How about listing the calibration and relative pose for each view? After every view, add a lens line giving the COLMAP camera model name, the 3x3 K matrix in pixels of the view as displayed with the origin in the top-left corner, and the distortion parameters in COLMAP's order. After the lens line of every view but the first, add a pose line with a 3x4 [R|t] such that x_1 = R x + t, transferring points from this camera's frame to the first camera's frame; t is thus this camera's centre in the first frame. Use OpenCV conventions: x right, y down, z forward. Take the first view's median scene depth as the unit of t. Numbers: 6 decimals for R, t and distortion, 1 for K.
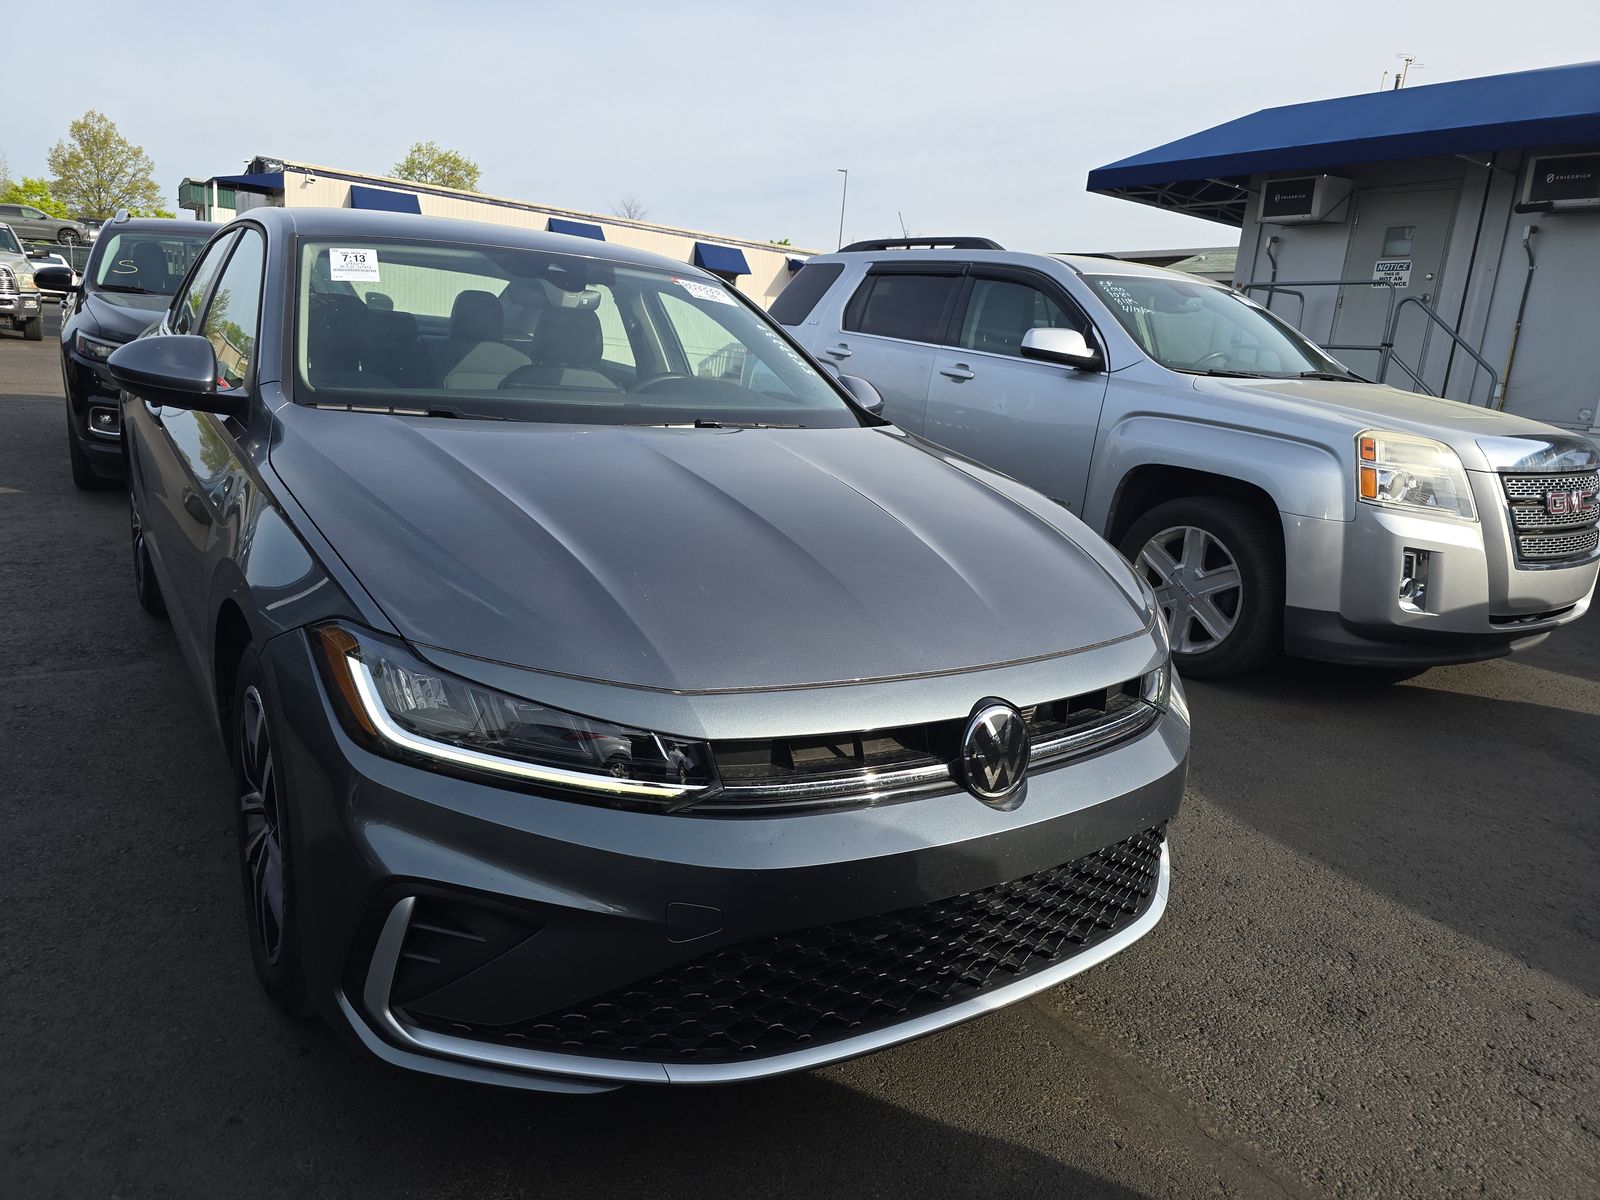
lens RADIAL K [[1068.3, 0, 823.4], [0, 1068.3, 611.1], [0, 0, 1]] dist [0.049557, -0.048360]
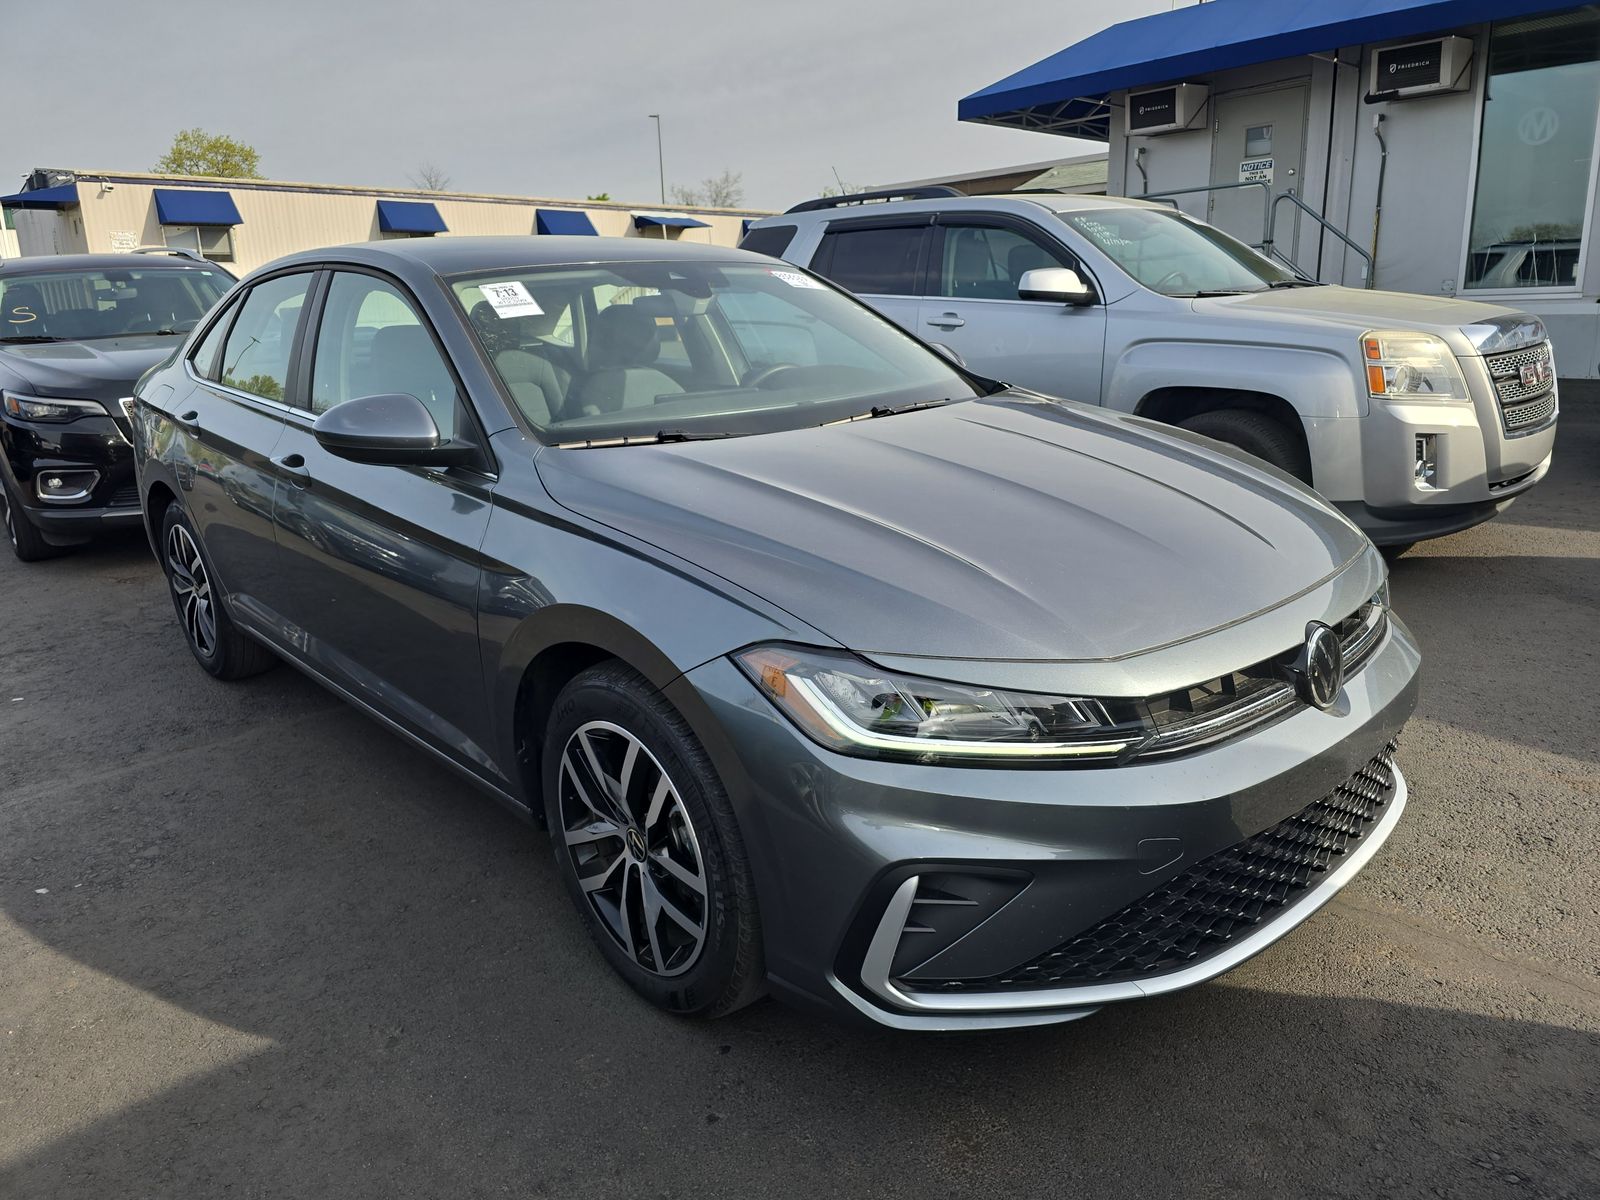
lens RADIAL K [[1095.6, 0, 800.0], [0, 1095.6, 600.0], [0, 0, 1]] dist [0.052863, -0.053061]
pose [[0.979316, -0.155090, 0.129950, -0.210167], [0.150327, 0.987577, 0.045750, -0.030931], [-0.135431, -0.025269, 0.990465, -0.036815]]
